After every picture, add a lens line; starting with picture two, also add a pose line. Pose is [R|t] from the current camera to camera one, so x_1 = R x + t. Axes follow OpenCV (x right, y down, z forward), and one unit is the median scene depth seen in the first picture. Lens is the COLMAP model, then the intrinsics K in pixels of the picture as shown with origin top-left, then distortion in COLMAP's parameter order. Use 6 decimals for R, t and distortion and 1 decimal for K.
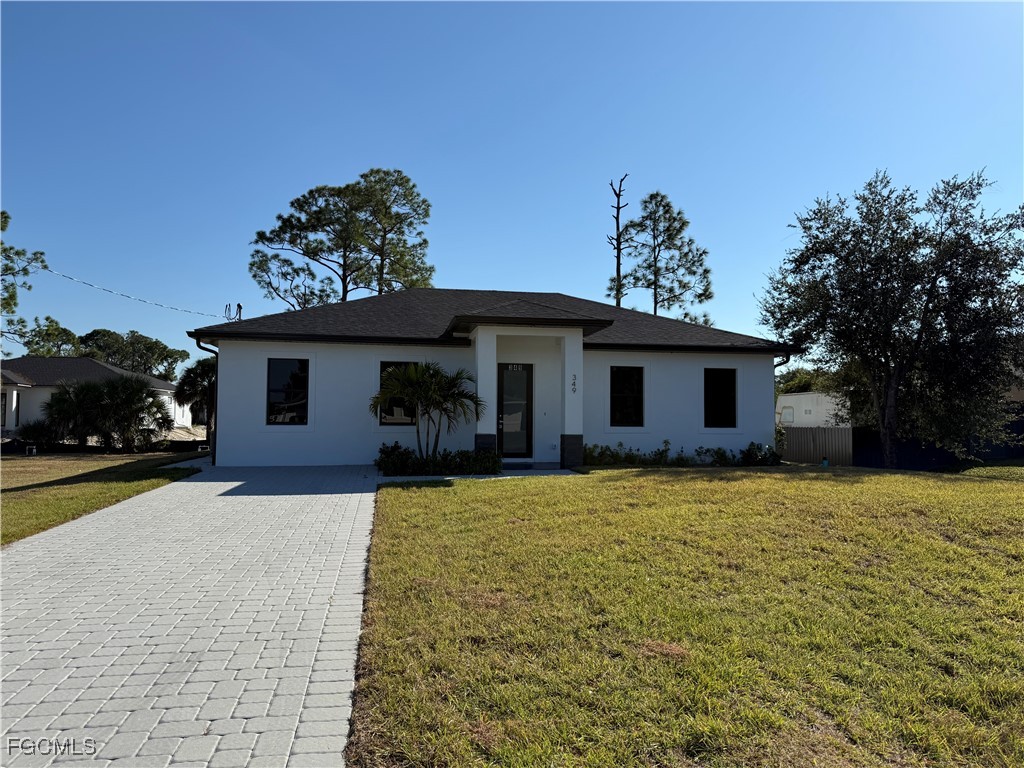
lens RADIAL K [[713.0, 0, 512.3], [0, 713.0, 381.7], [0, 0, 1]] dist [0.022487, -0.030539]
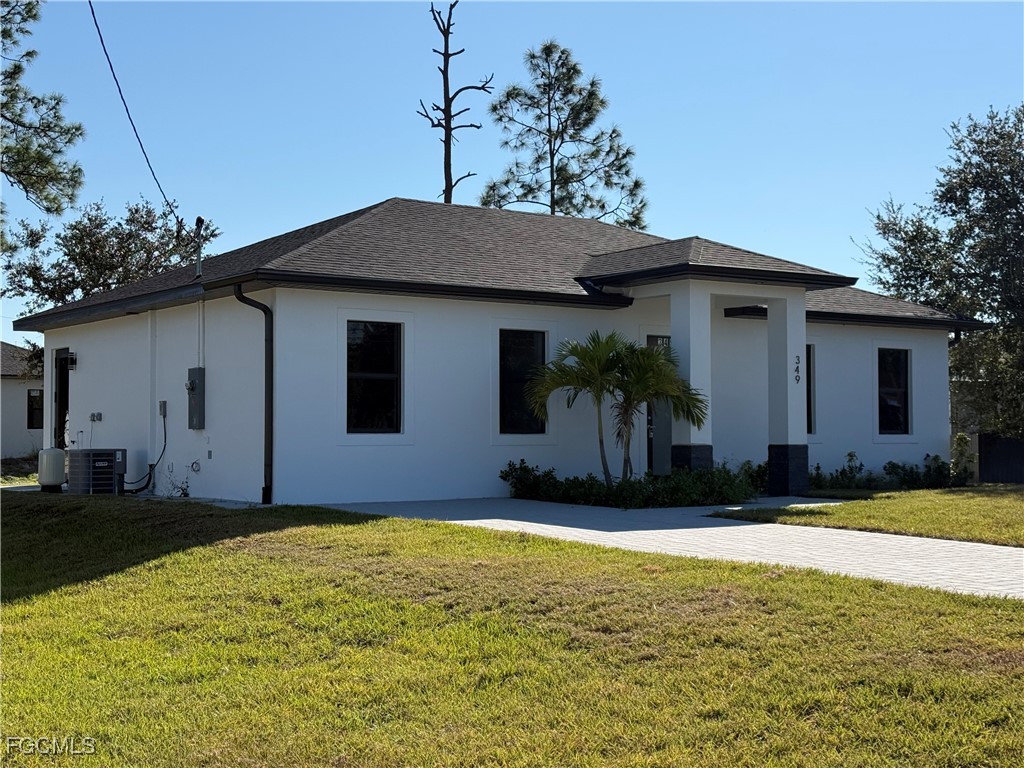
lens RADIAL K [[1426.1, 0, 505.4], [0, 1426.1, 379.9], [0, 0, 1]] dist [0.035038, 0.000000]
pose [[0.903234, 0.008867, 0.429058, -0.539538], [-0.014746, 0.999837, 0.010381, 0.001818], [-0.428896, -0.015704, 0.903217, -0.080024]]
